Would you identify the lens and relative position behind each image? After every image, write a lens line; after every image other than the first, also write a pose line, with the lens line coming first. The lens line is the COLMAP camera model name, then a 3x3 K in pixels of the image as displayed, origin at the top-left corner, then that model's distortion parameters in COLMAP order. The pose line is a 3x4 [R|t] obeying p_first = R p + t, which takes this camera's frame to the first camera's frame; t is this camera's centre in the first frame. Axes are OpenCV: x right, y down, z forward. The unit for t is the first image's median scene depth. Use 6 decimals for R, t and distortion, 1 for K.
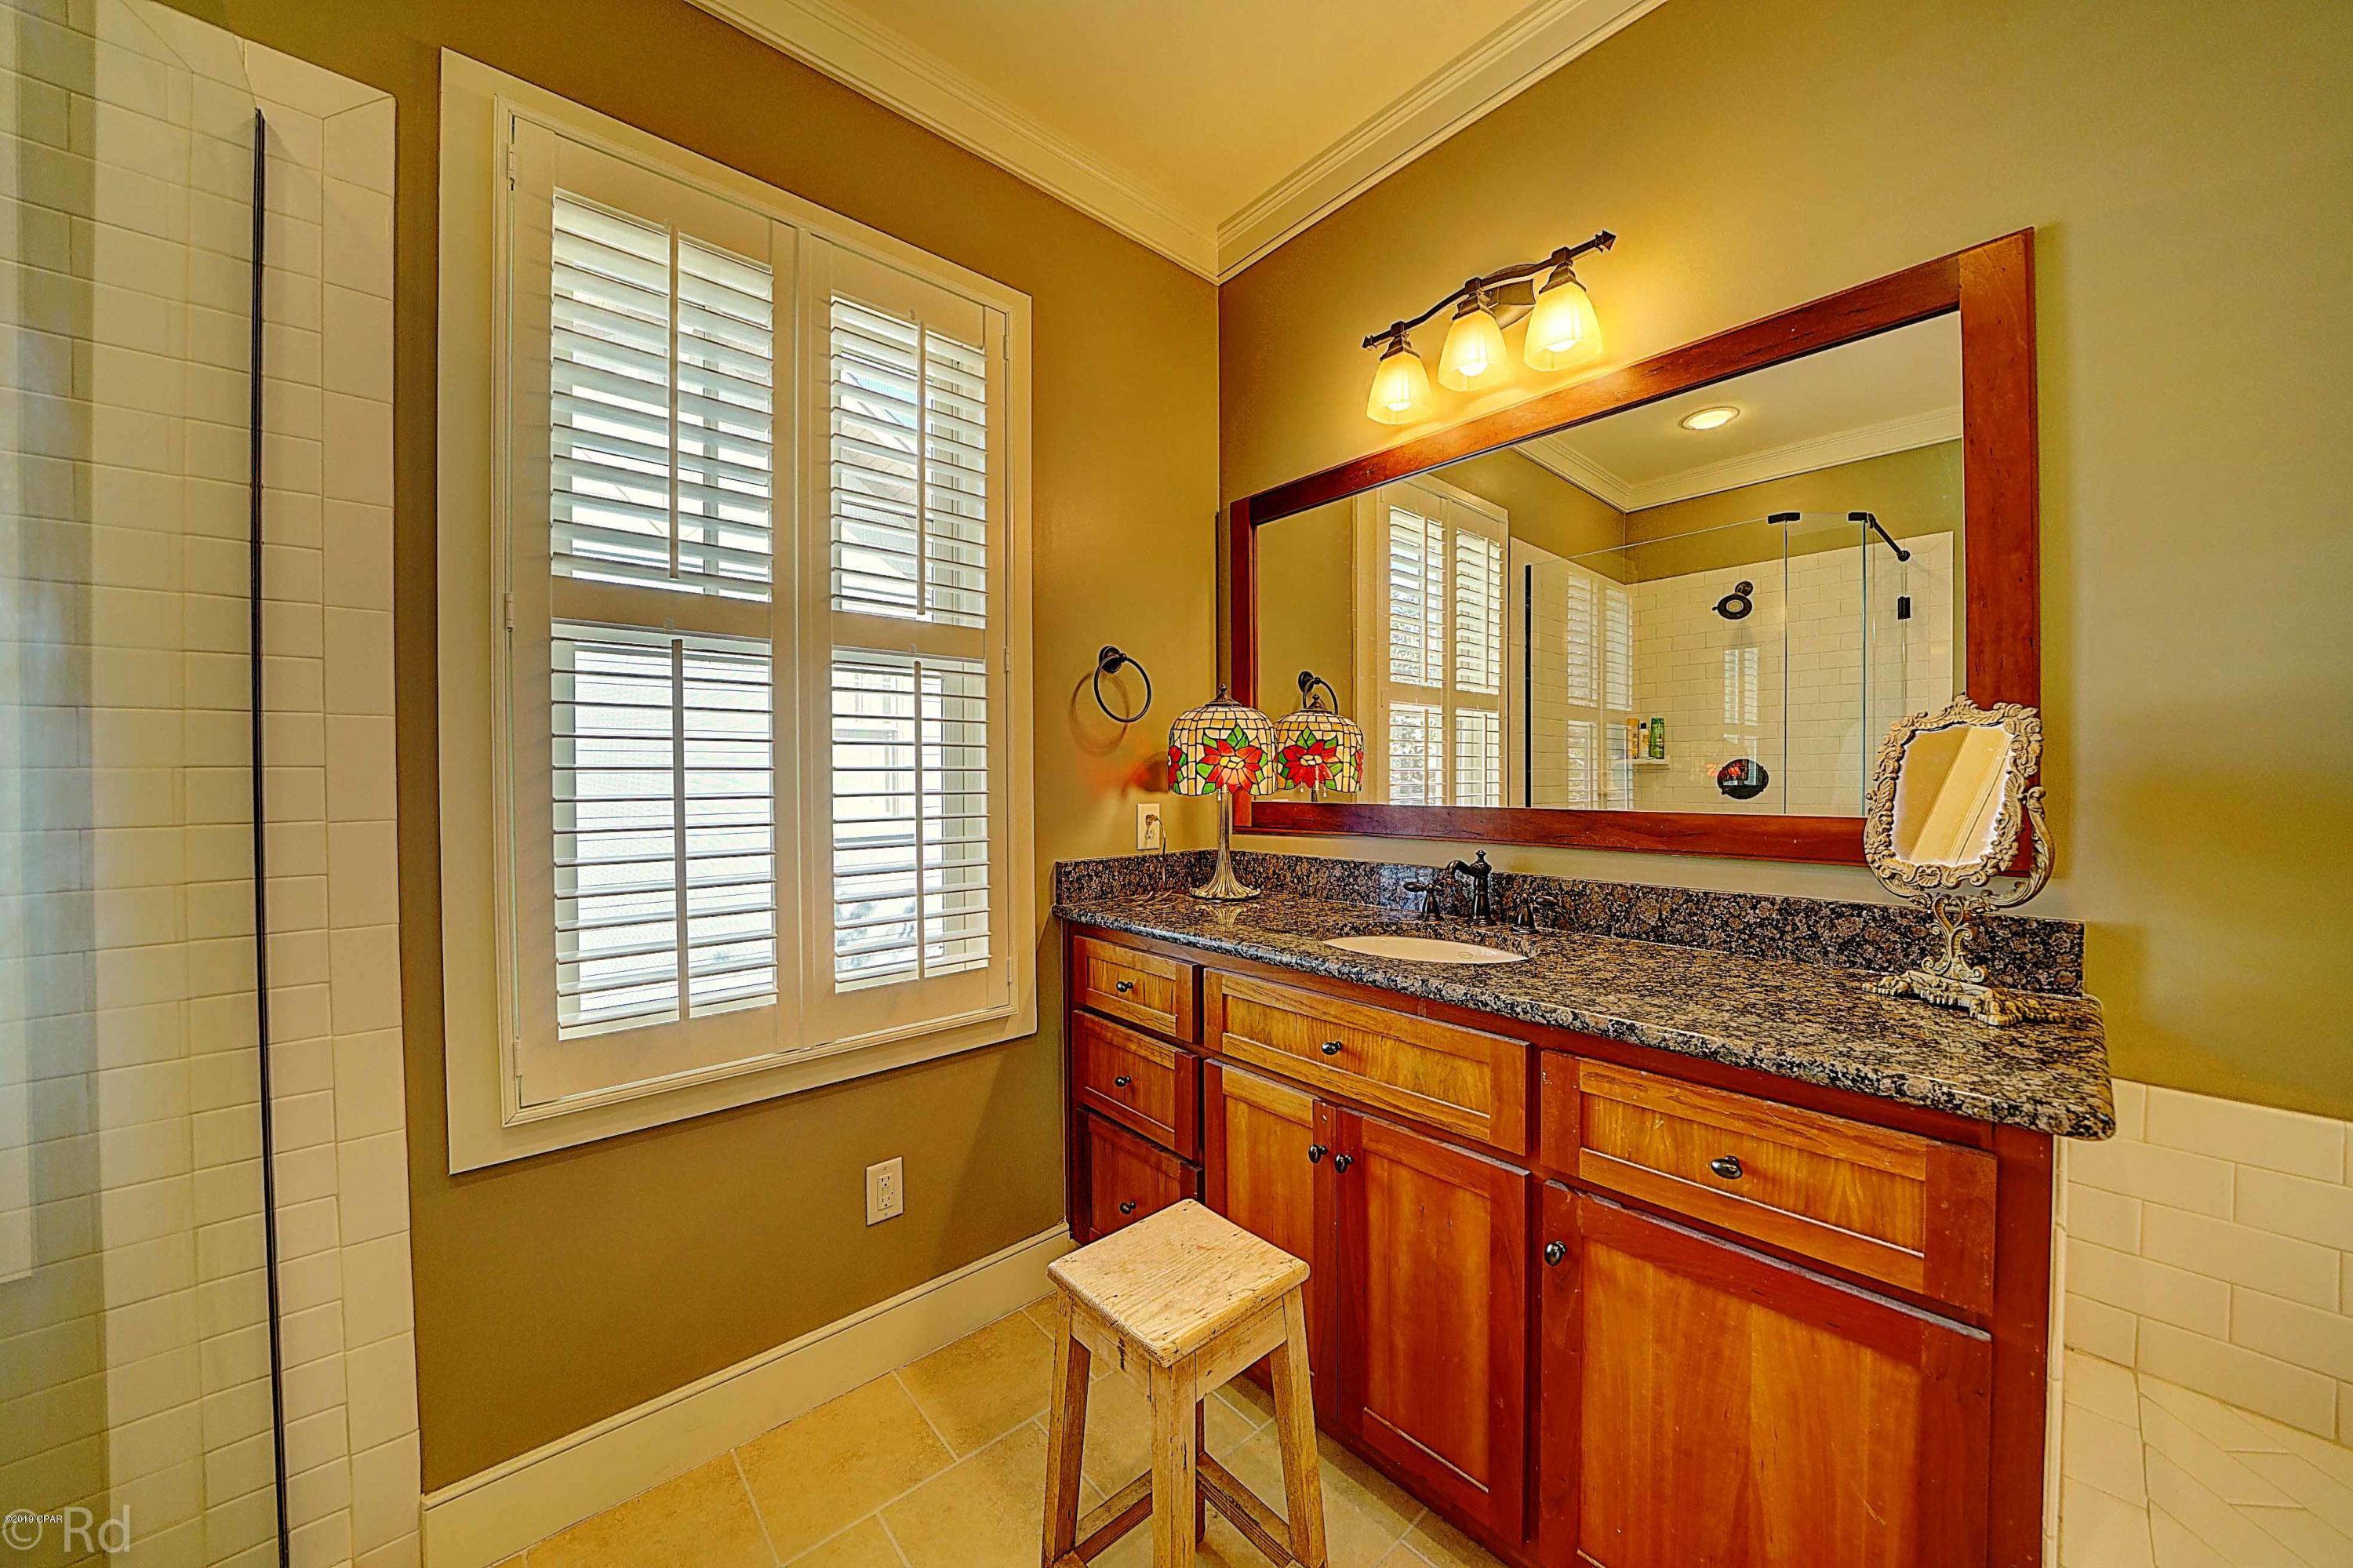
lens RADIAL K [[810.7, 0, 1176.5], [0, 810.7, 784.0], [0, 0, 1]] dist [-0.028054, -0.000087]
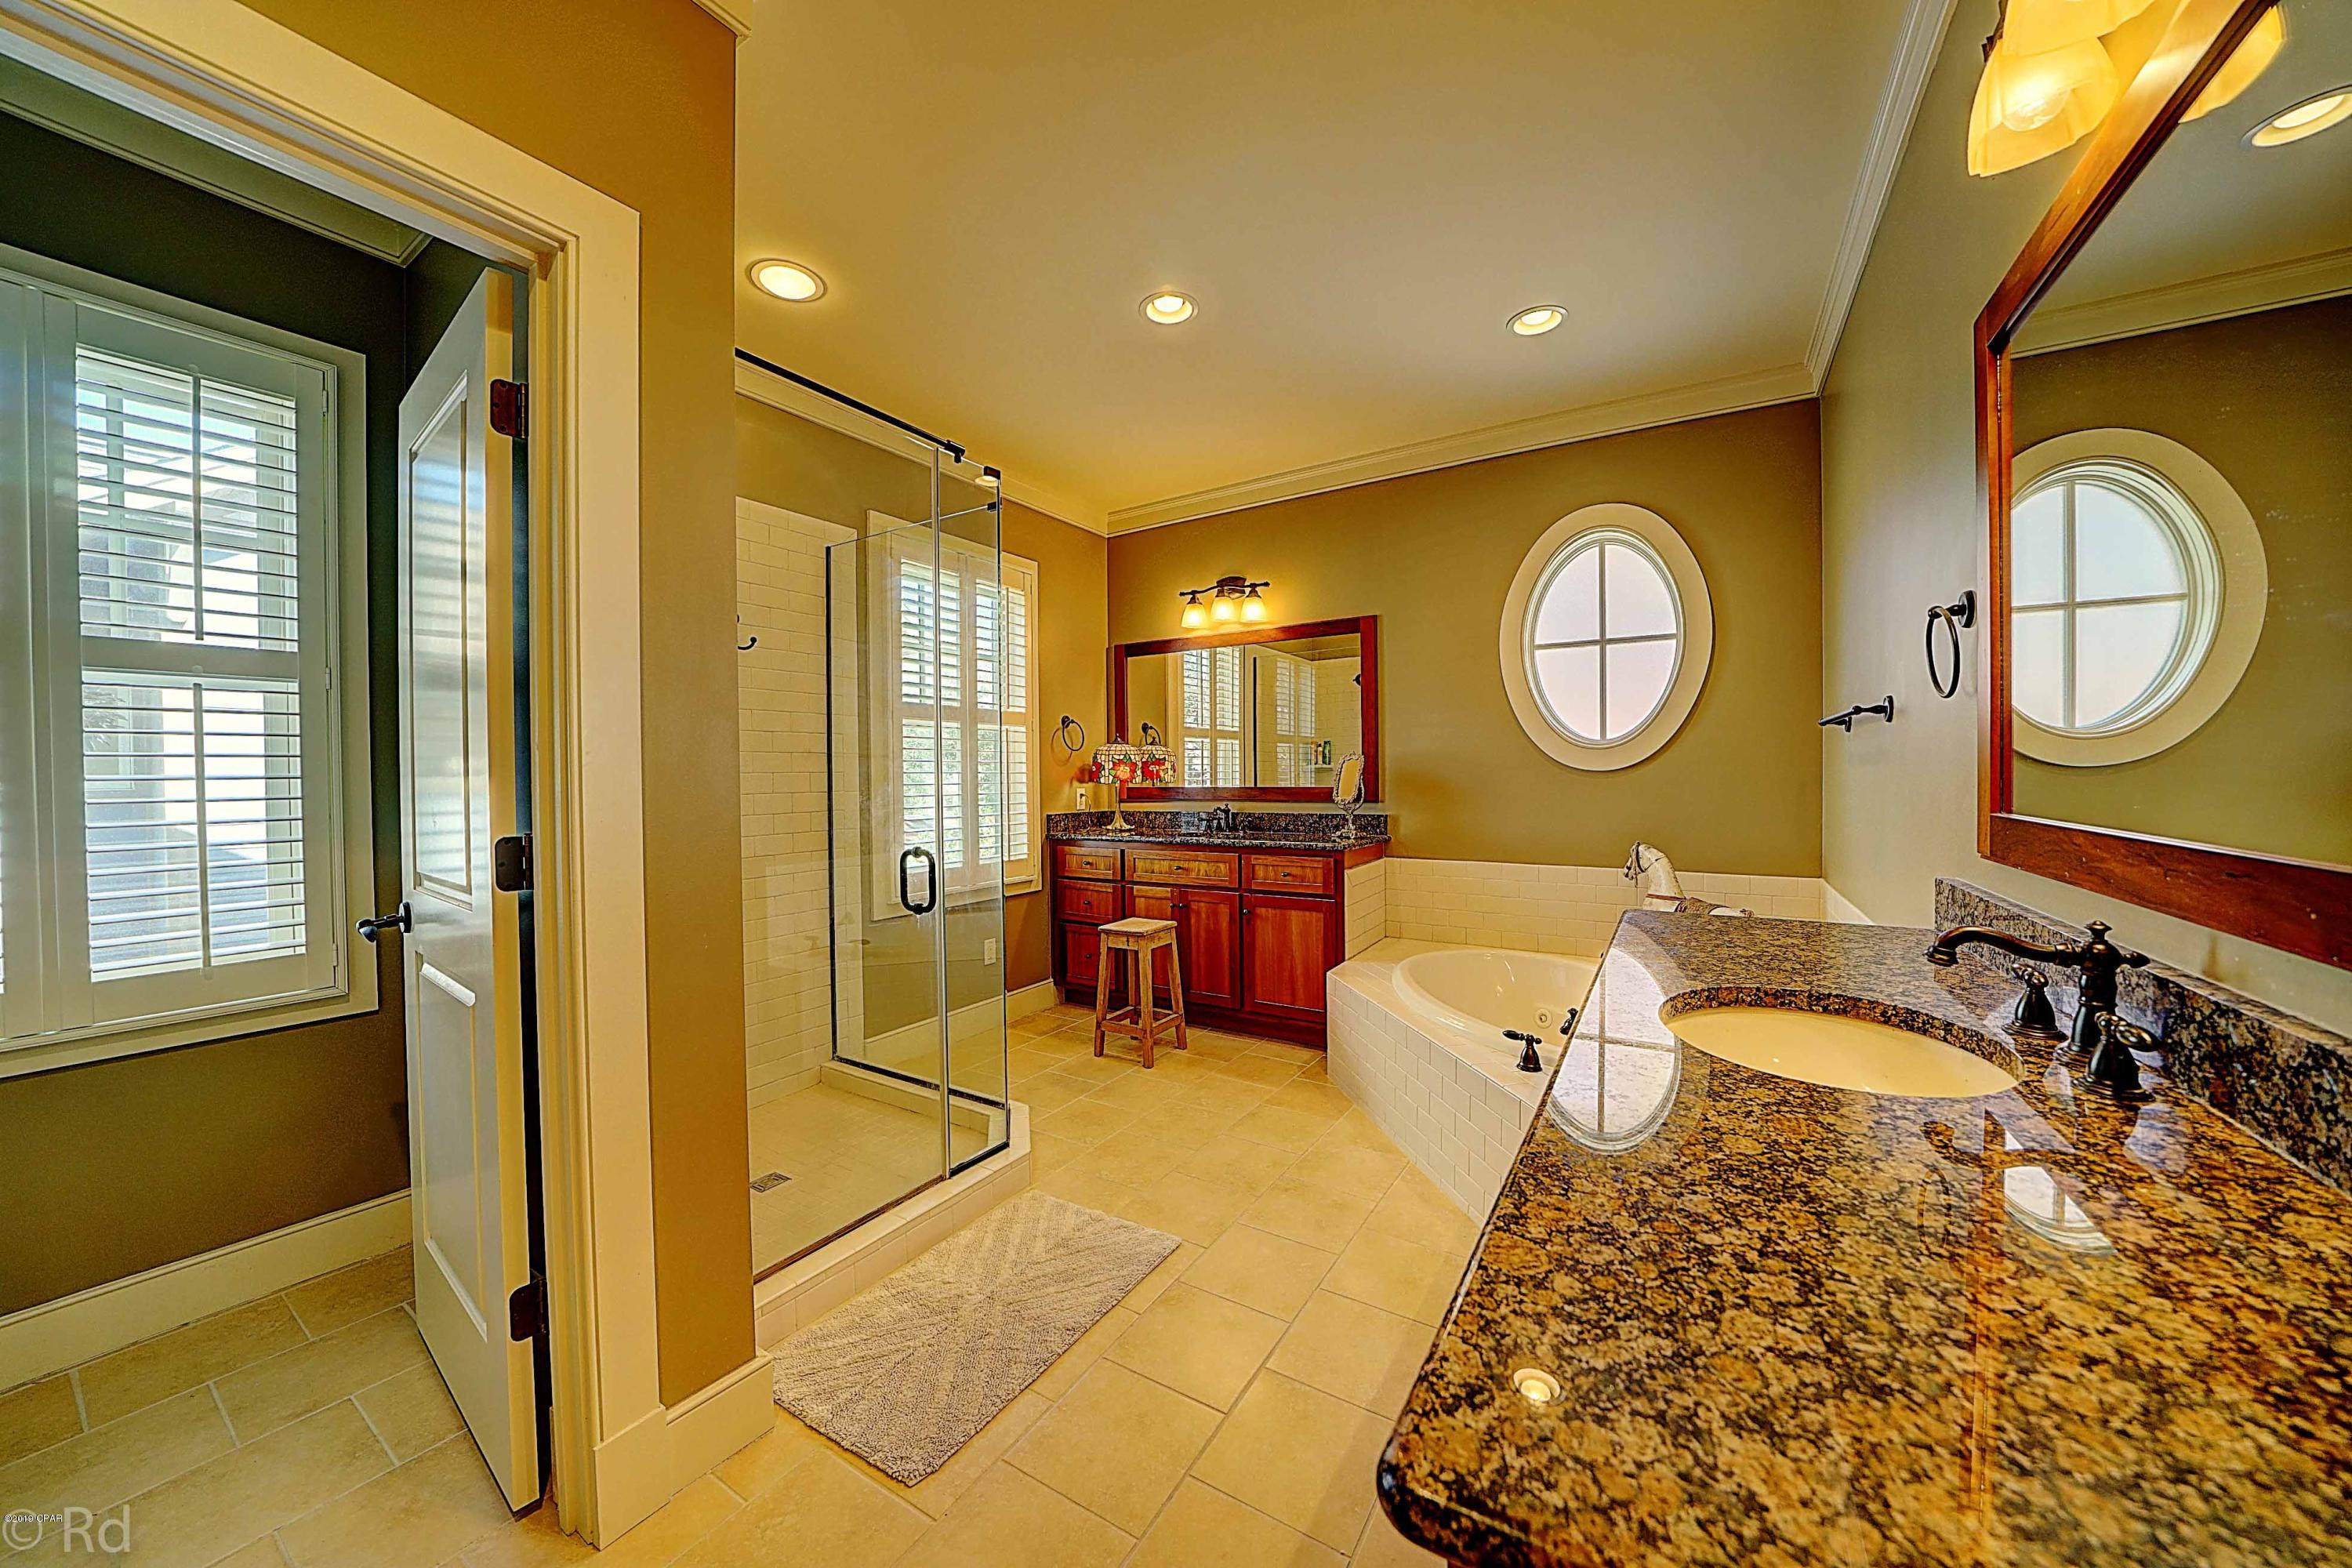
lens RADIAL K [[810.4, 0, 1176.0], [0, 810.4, 784.0], [0, 0, 1]] dist [-0.028054, -0.000087]
pose [[0.959940, -0.007083, 0.280115, -0.426007], [0.007359, 0.999973, 0.000068, 0.015701], [-0.280108, 0.001997, 0.959966, -1.219442]]
